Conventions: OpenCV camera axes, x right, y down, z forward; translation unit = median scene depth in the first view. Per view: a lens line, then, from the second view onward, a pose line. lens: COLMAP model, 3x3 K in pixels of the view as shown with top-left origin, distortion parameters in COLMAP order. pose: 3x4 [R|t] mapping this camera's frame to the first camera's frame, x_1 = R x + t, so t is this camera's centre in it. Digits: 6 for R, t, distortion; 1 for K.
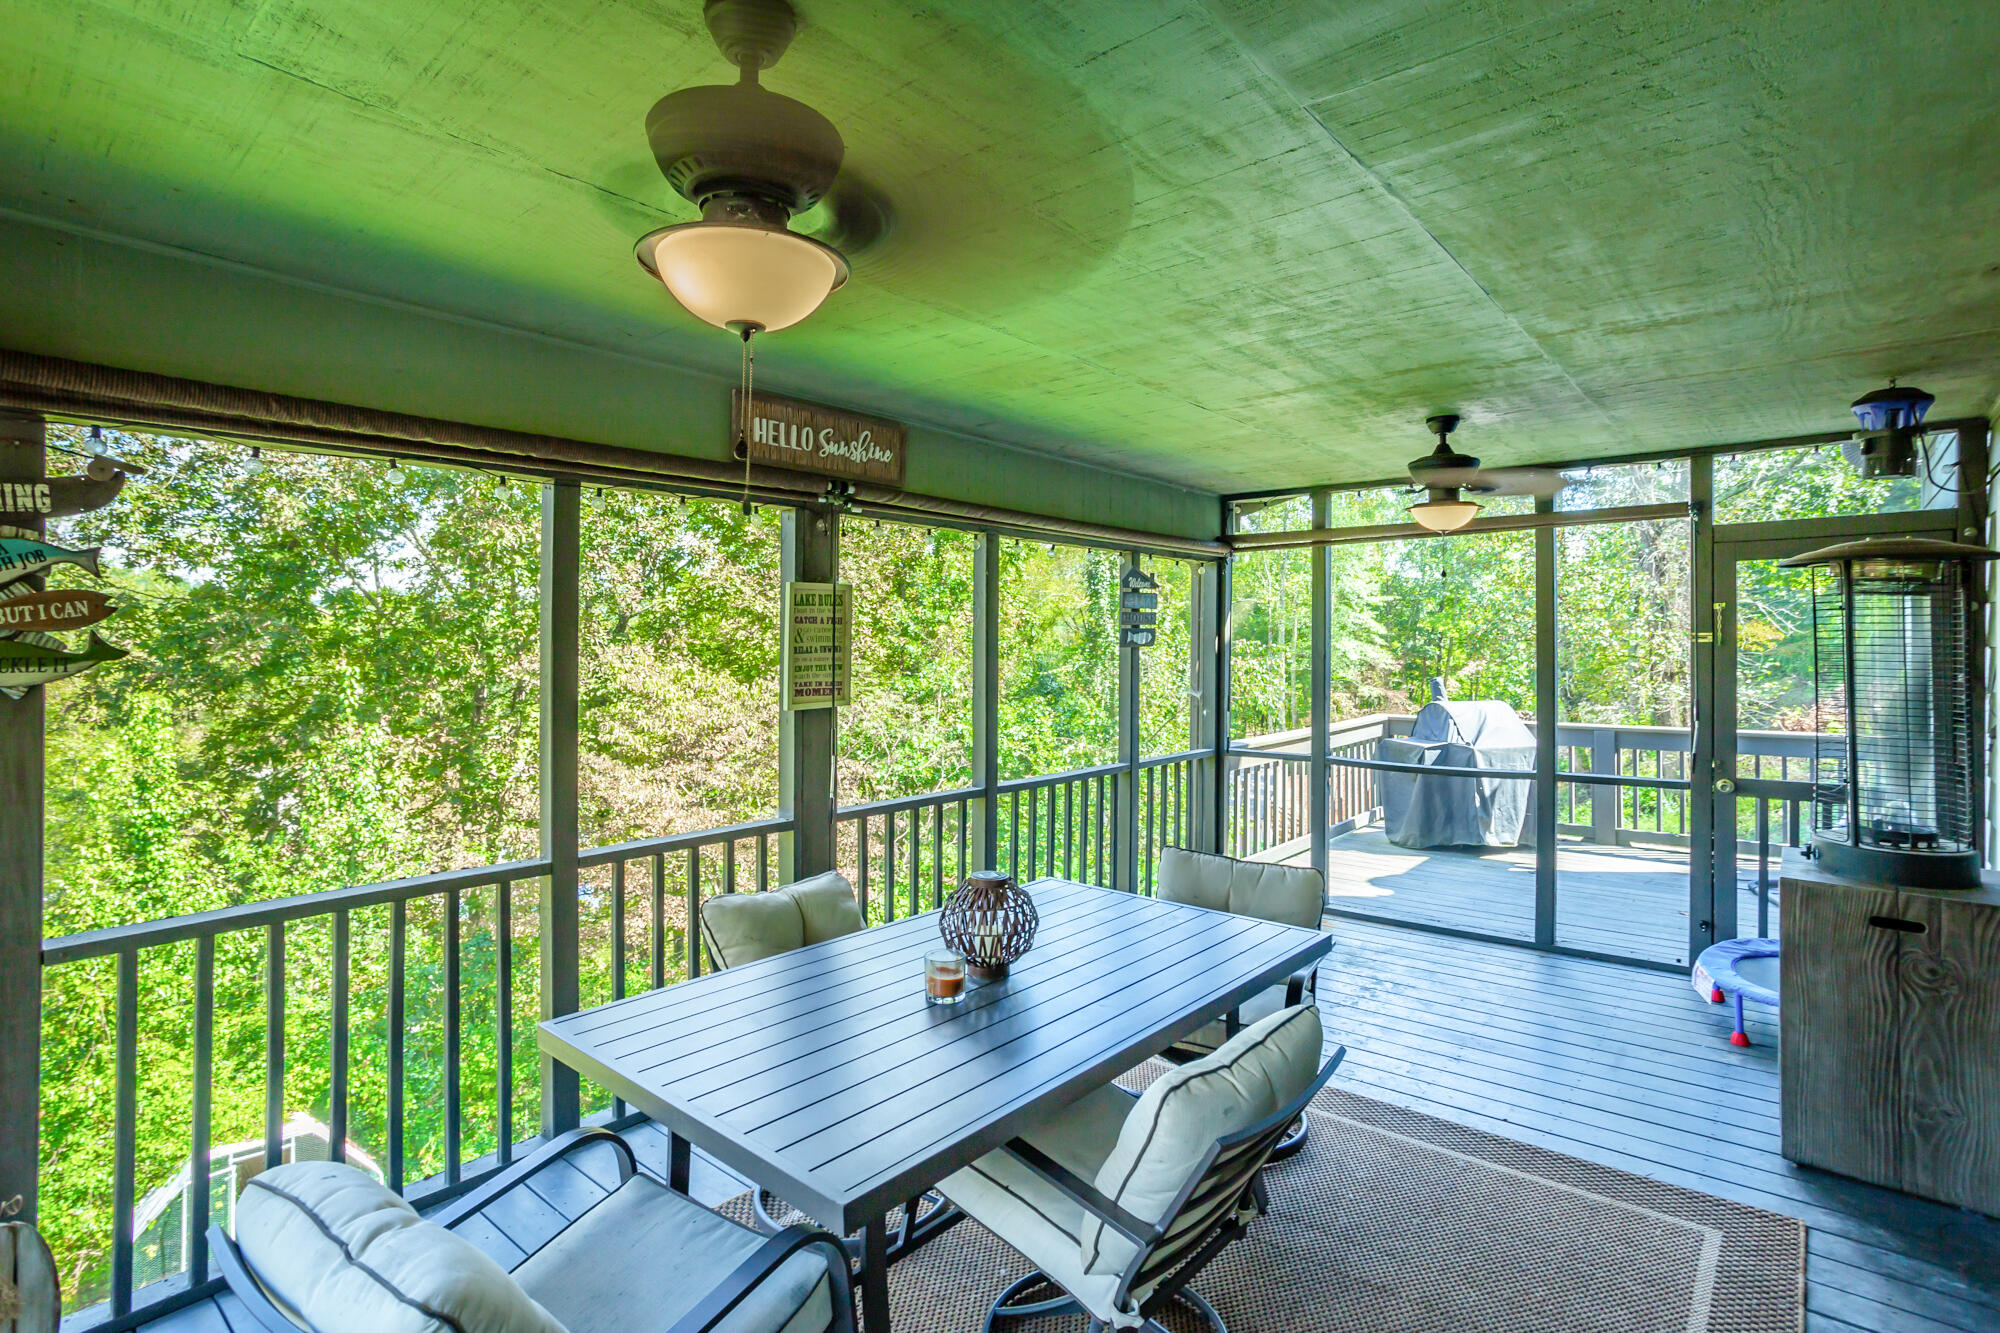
lens RADIAL K [[986.2, 0, 987.5], [0, 986.2, 651.7], [0, 0, 1]] dist [-0.071166, 0.037360]
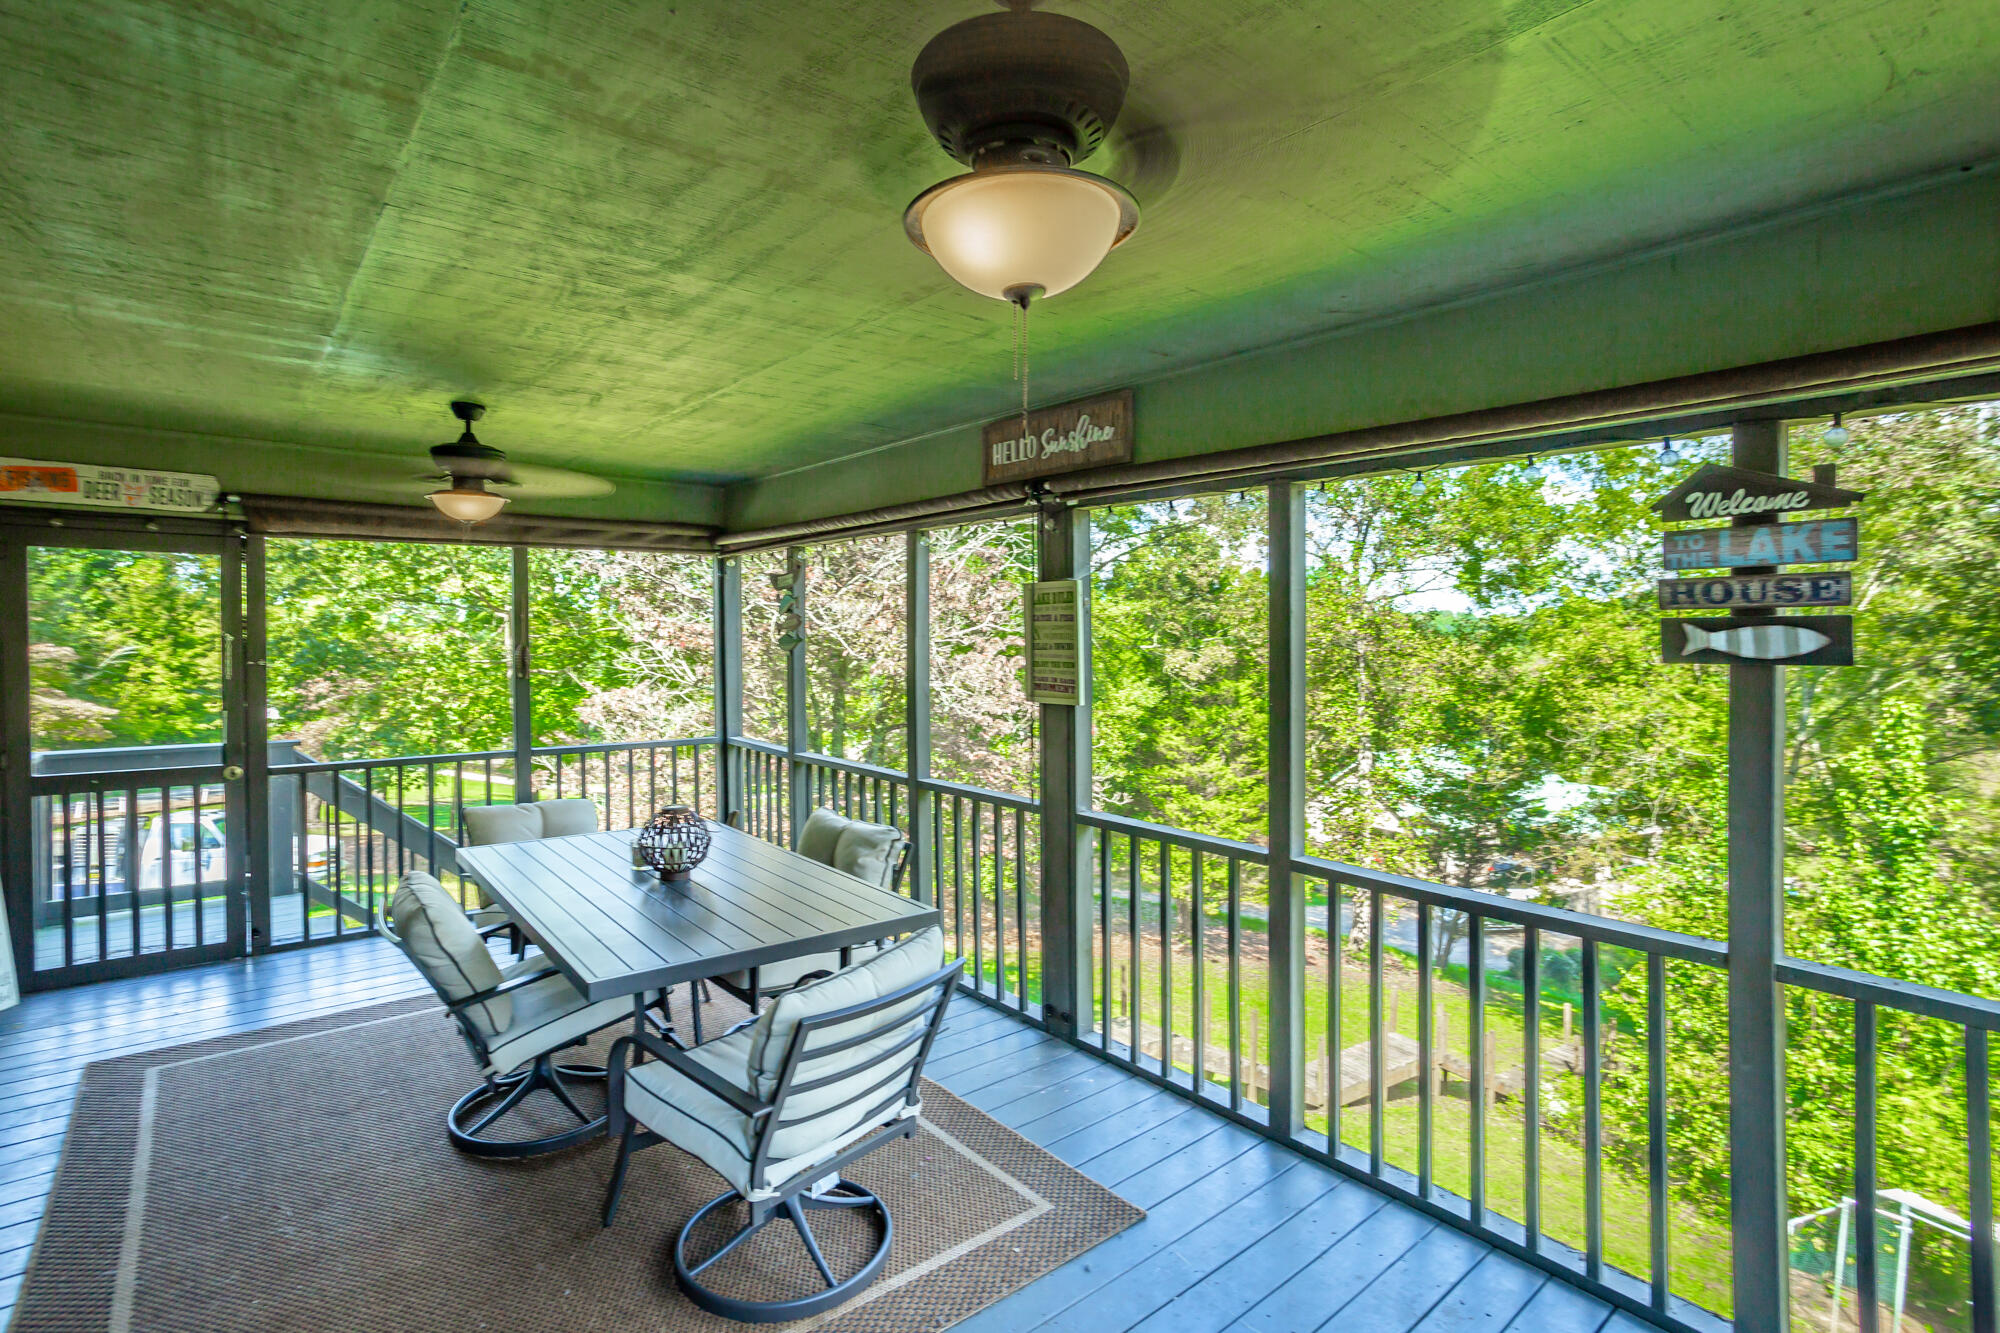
lens RADIAL K [[973.3, 0, 1023.5], [0, 973.3, 655.3], [0, 0, 1]] dist [-0.065324, 0.028390]
pose [[-0.149239, 0.019514, -0.988609, 0.836448], [-0.019044, 0.999563, 0.022605, -0.016129], [0.988618, 0.022201, -0.148802, 1.129056]]
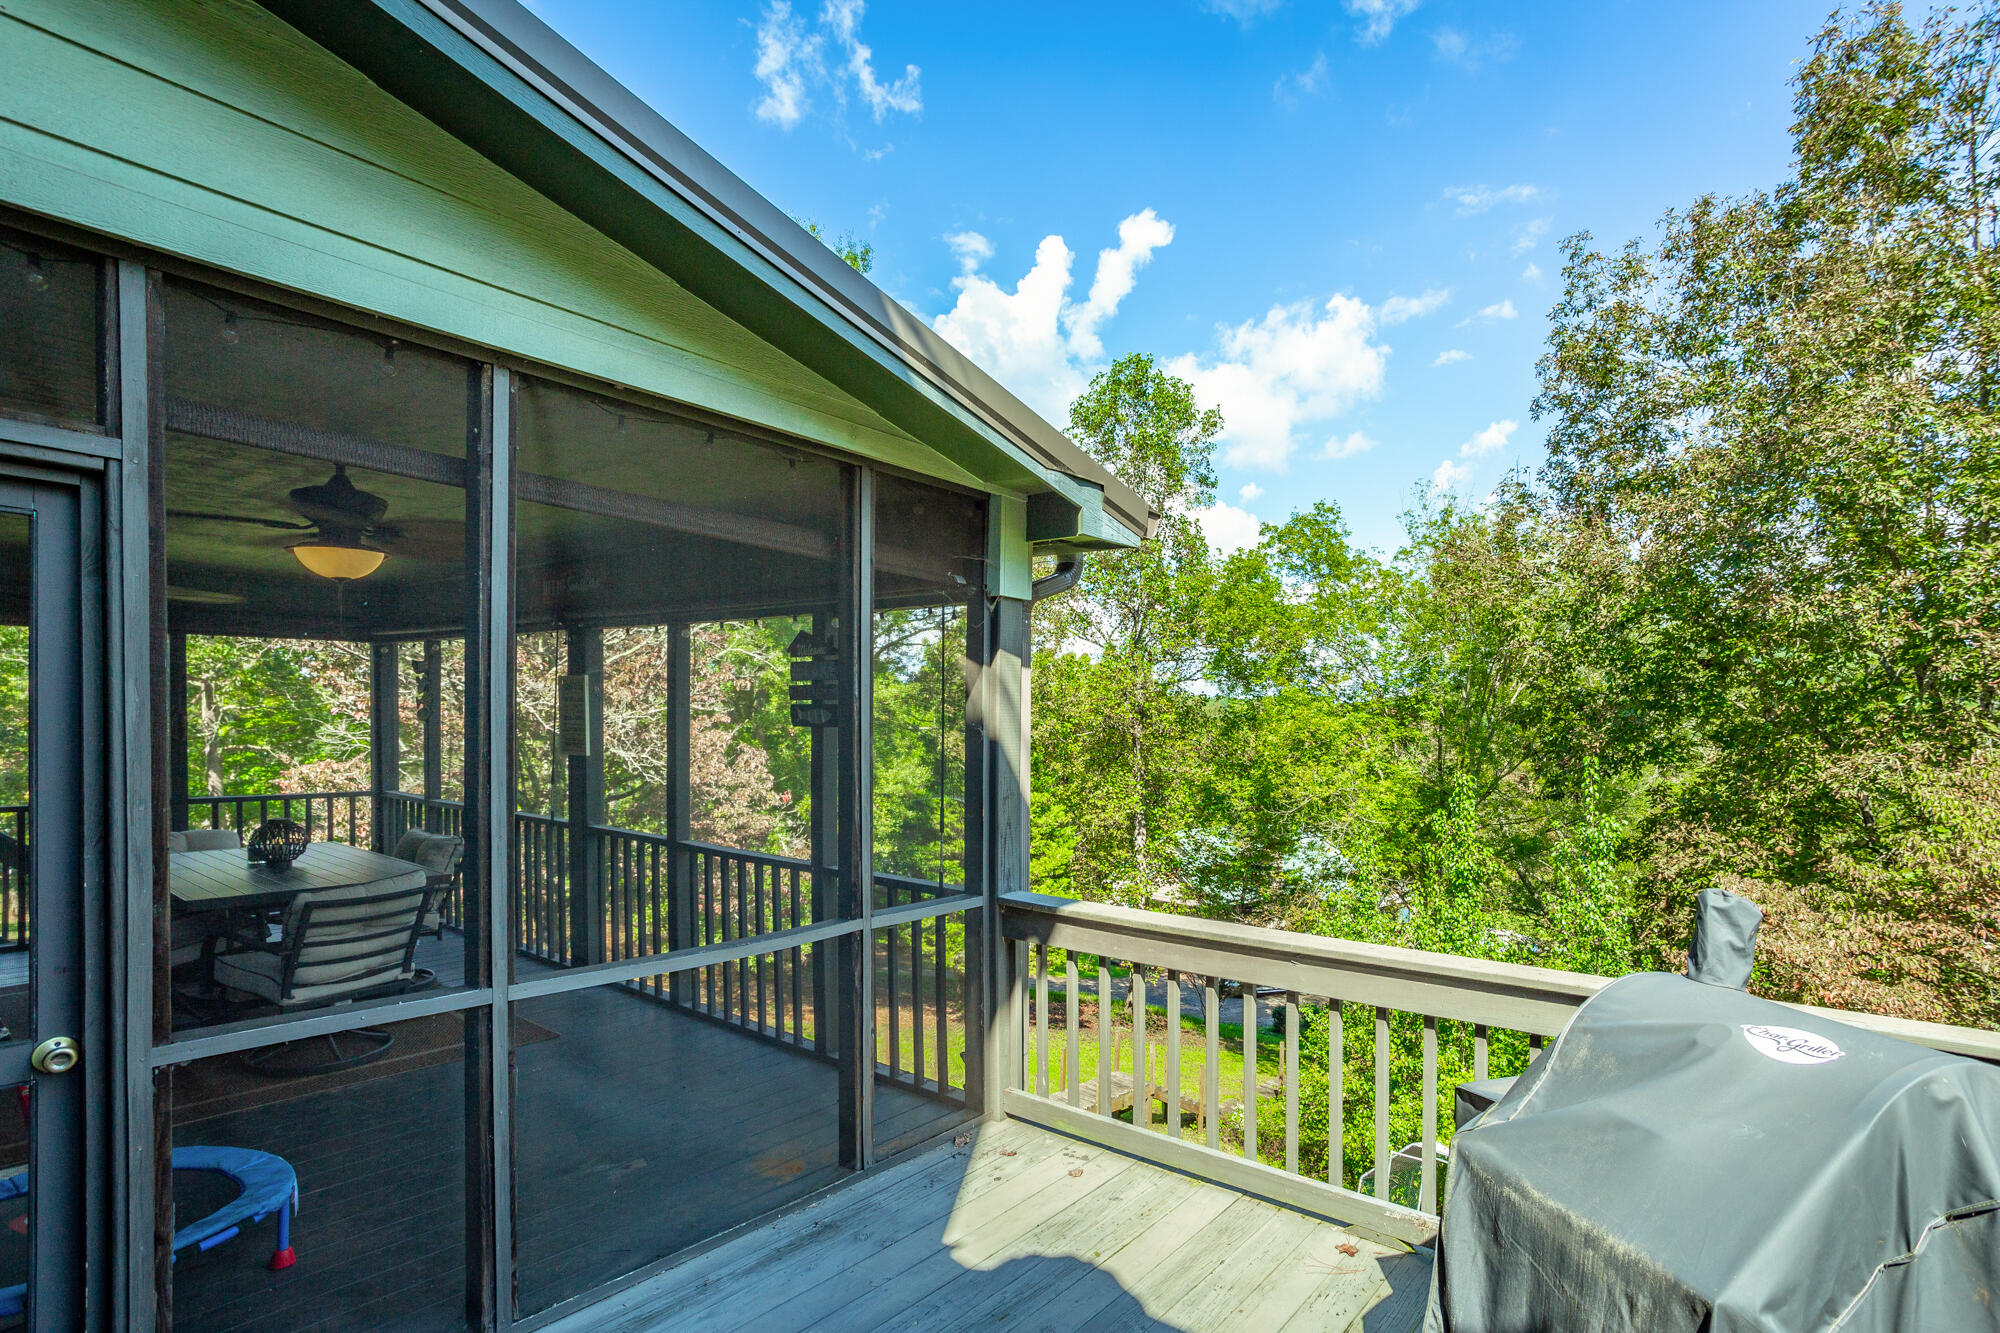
lens RADIAL K [[1006.8, 0, 1141.2], [0, 1006.8, 722.6], [0, 0, 1]] dist [-0.082389, 0.031087]
pose [[0.124832, 0.003696, -0.992171, 1.556468], [-0.032280, 0.999479, -0.000338, -0.025294], [0.991653, 0.032070, 0.124886, 1.757404]]
